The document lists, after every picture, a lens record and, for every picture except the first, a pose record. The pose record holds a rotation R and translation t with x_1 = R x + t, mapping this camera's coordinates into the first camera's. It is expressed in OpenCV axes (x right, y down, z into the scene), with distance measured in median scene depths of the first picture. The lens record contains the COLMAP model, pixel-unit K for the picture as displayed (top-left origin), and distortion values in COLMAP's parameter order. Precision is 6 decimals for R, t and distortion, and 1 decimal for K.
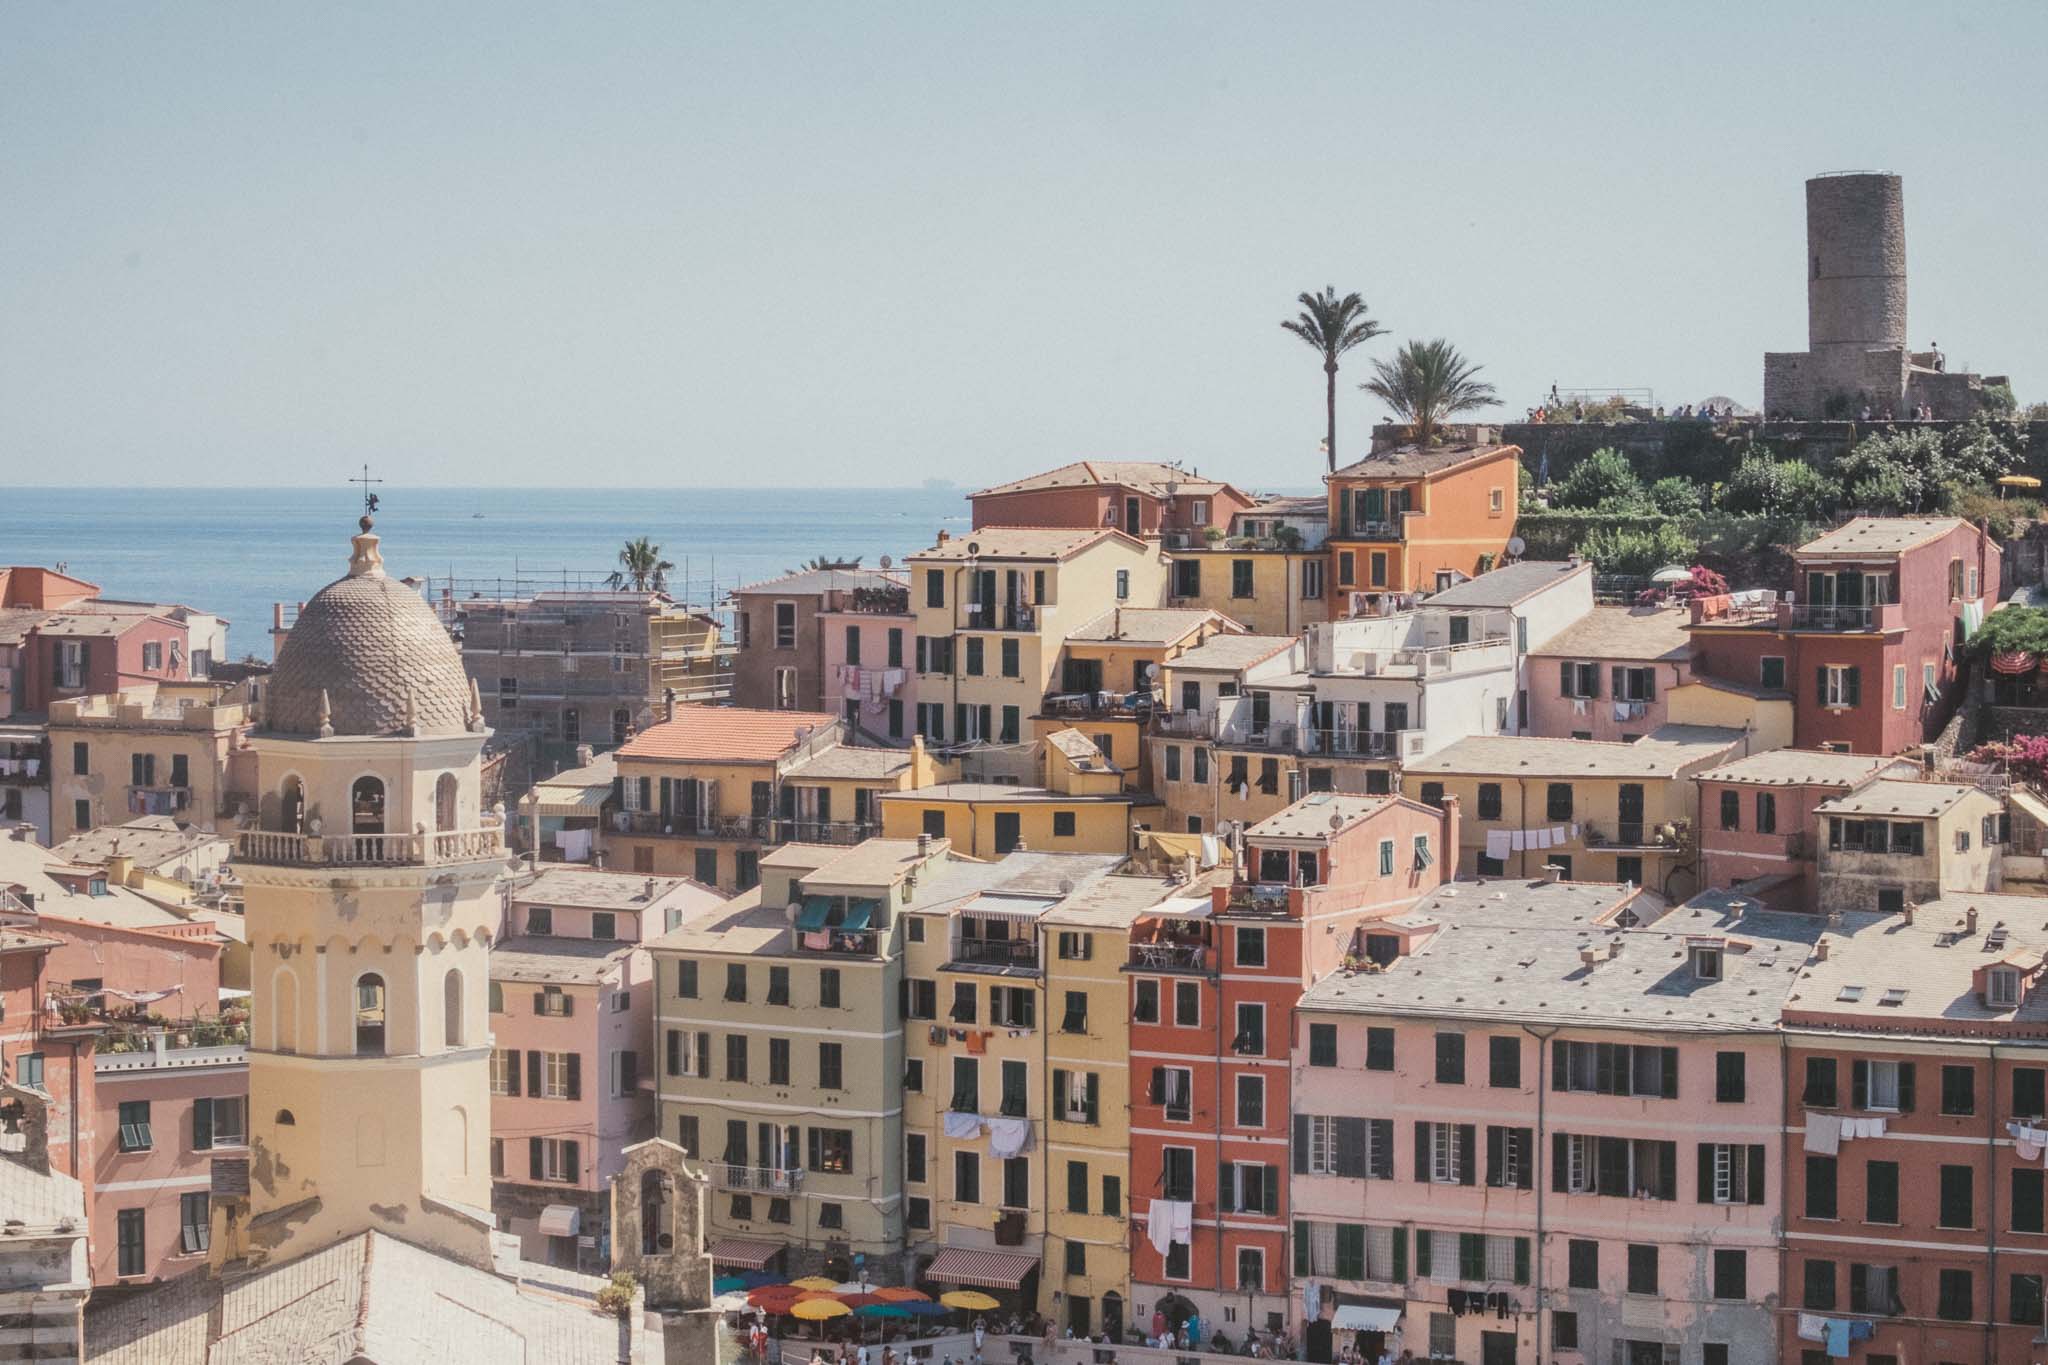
lens RADIAL K [[4266.3, 0, 1010.2], [0, 4266.3, 690.8], [0, 0, 1]] dist [0.003823, 0.000000]
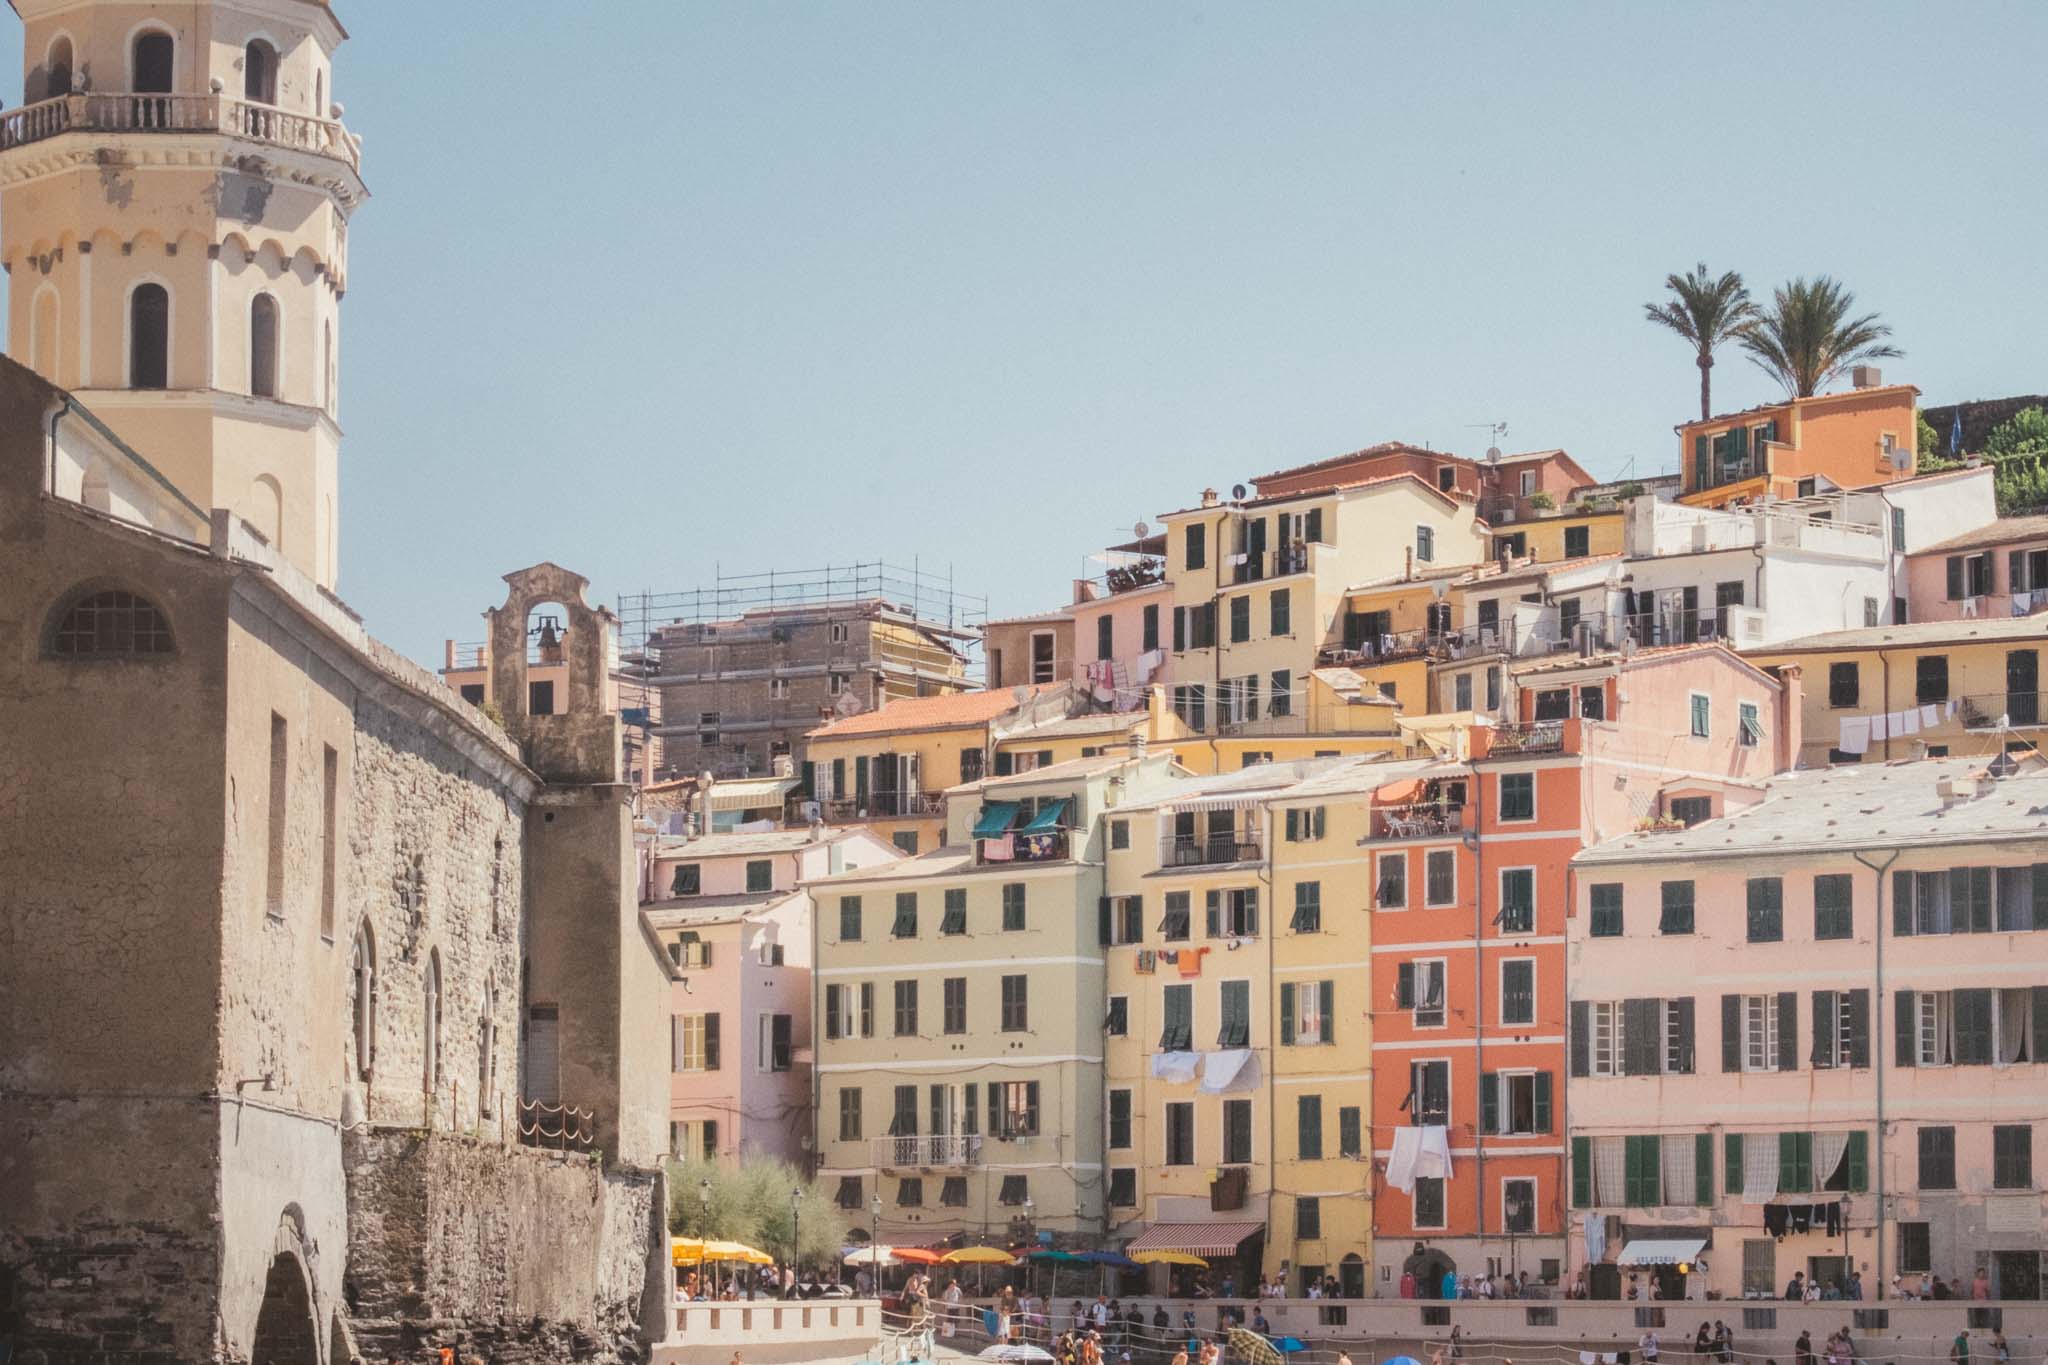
lens RADIAL K [[4544.7, 0, 1034.6], [0, 4544.7, 1073.6], [0, 0, 1]] dist [-0.003649, 0.000000]
pose [[0.992037, -0.004576, -0.125866, 0.070233], [-0.007665, 0.995294, -0.096601, 0.184905], [0.125715, 0.096796, 0.987333, 0.152840]]
